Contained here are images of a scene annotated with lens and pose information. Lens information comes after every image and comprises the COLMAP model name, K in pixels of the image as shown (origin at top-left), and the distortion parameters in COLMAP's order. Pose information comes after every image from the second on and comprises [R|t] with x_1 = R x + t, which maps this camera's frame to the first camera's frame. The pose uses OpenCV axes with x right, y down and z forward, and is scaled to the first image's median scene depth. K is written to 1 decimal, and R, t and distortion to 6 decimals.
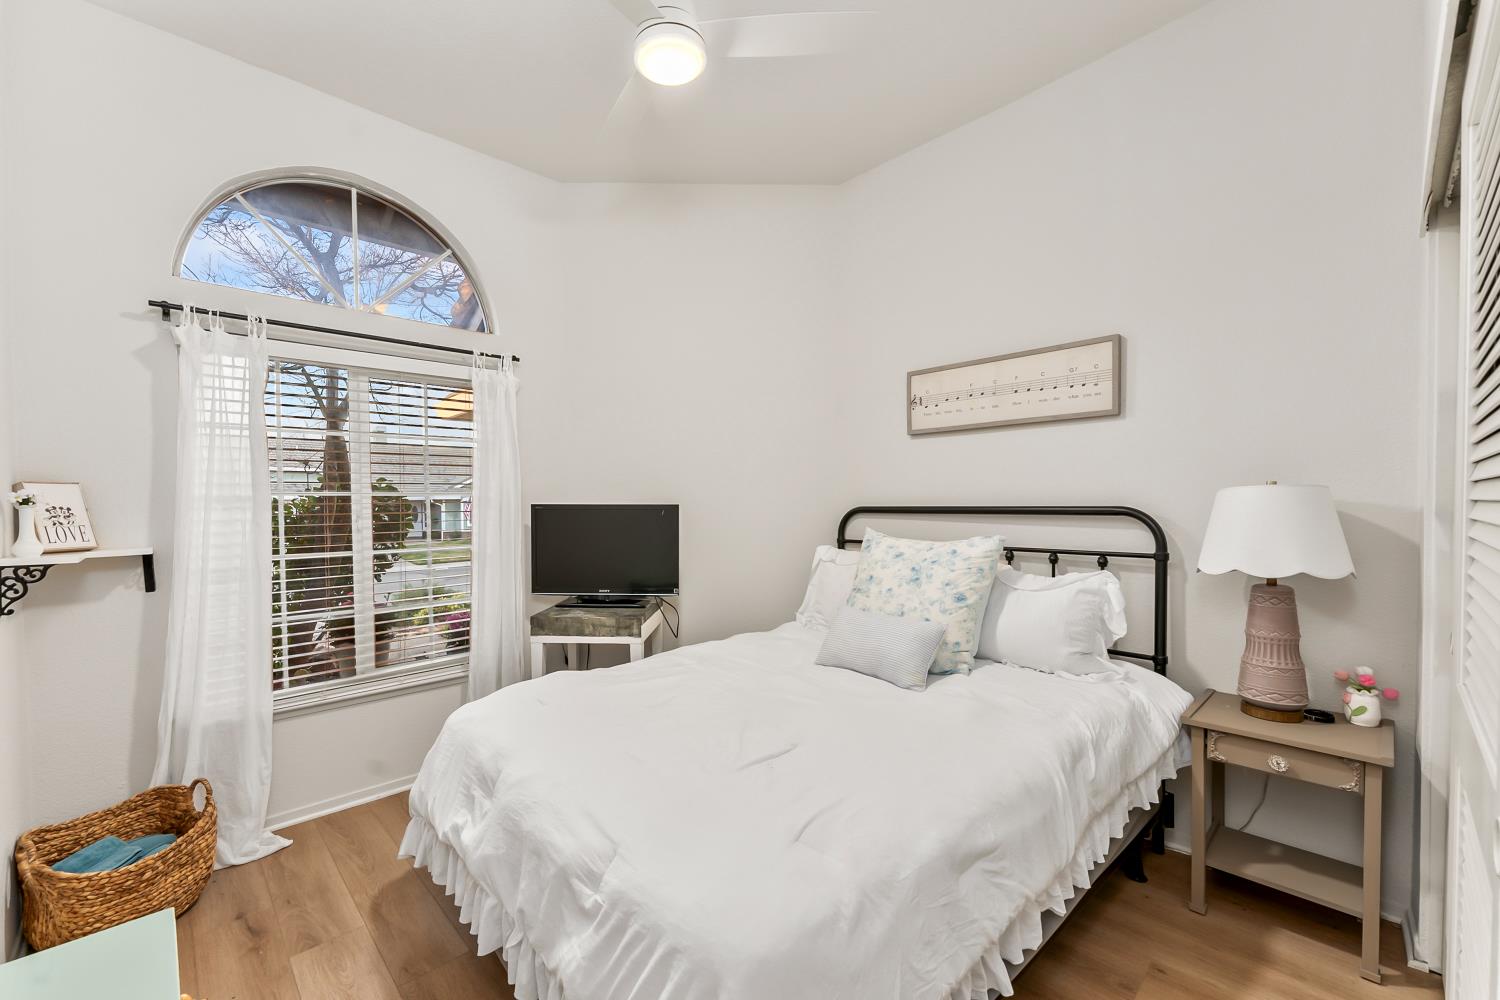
lens RADIAL K [[602.6, 0, 745.9], [0, 602.6, 507.4], [0, 0, 1]] dist [0.004655, 0.000505]
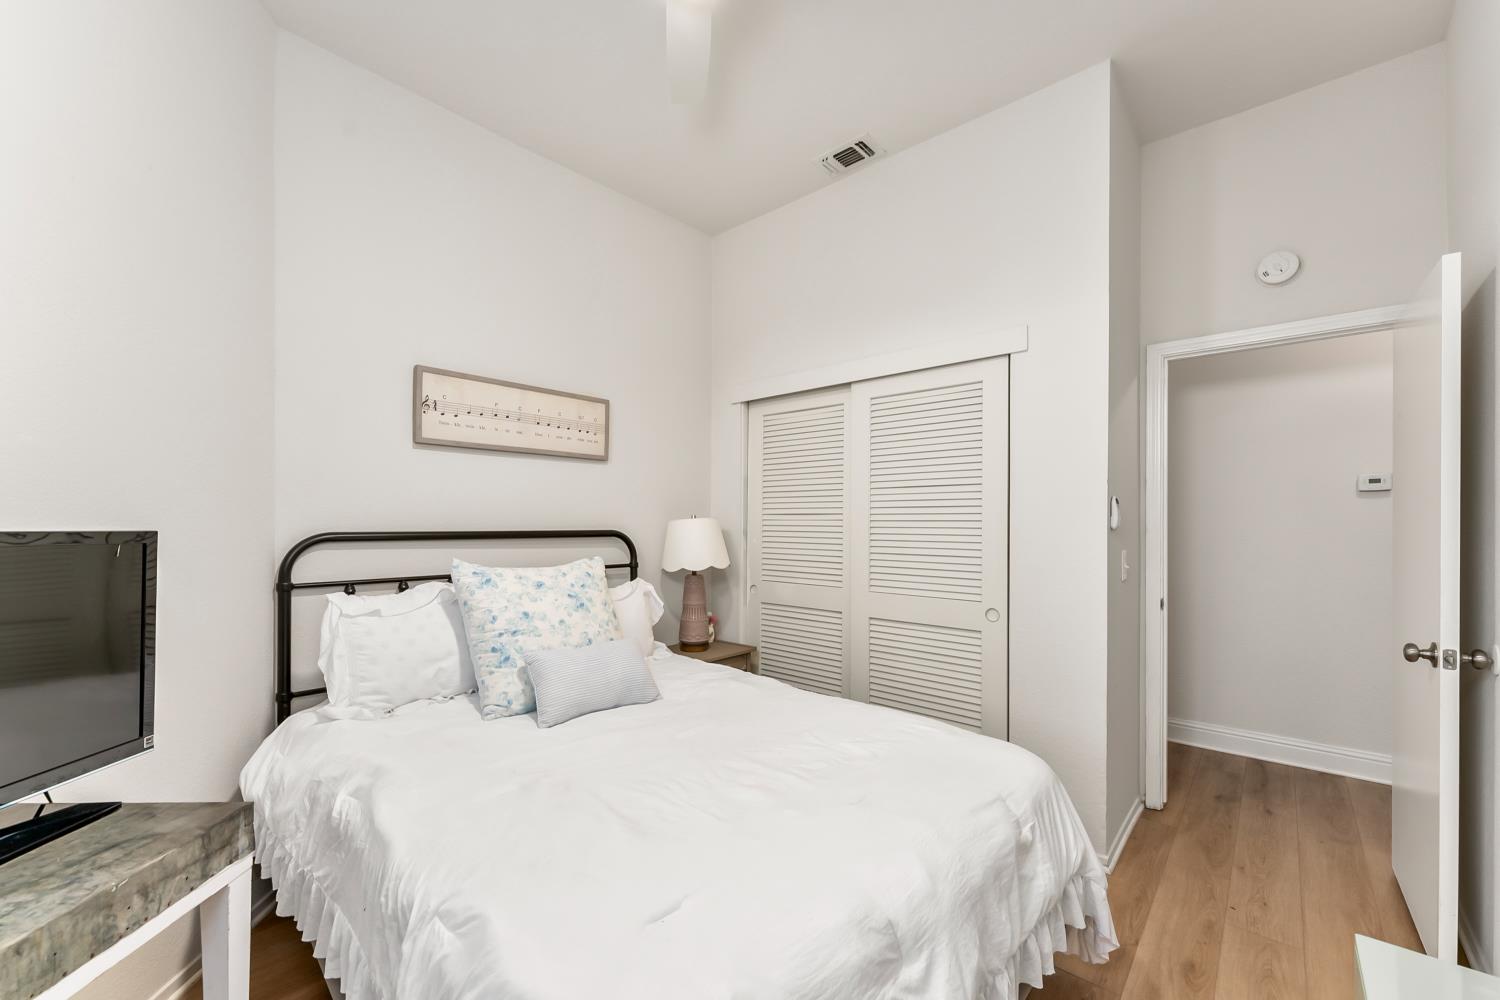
lens RADIAL K [[602.6, 0, 745.7], [0, 602.6, 507.9], [0, 0, 1]] dist [0.004655, 0.000505]
pose [[-0.067000, 0.035382, 0.997125, -0.652818], [0.009826, 0.999346, -0.034800, -0.001661], [-0.997705, 0.007467, -0.067304, 0.724887]]
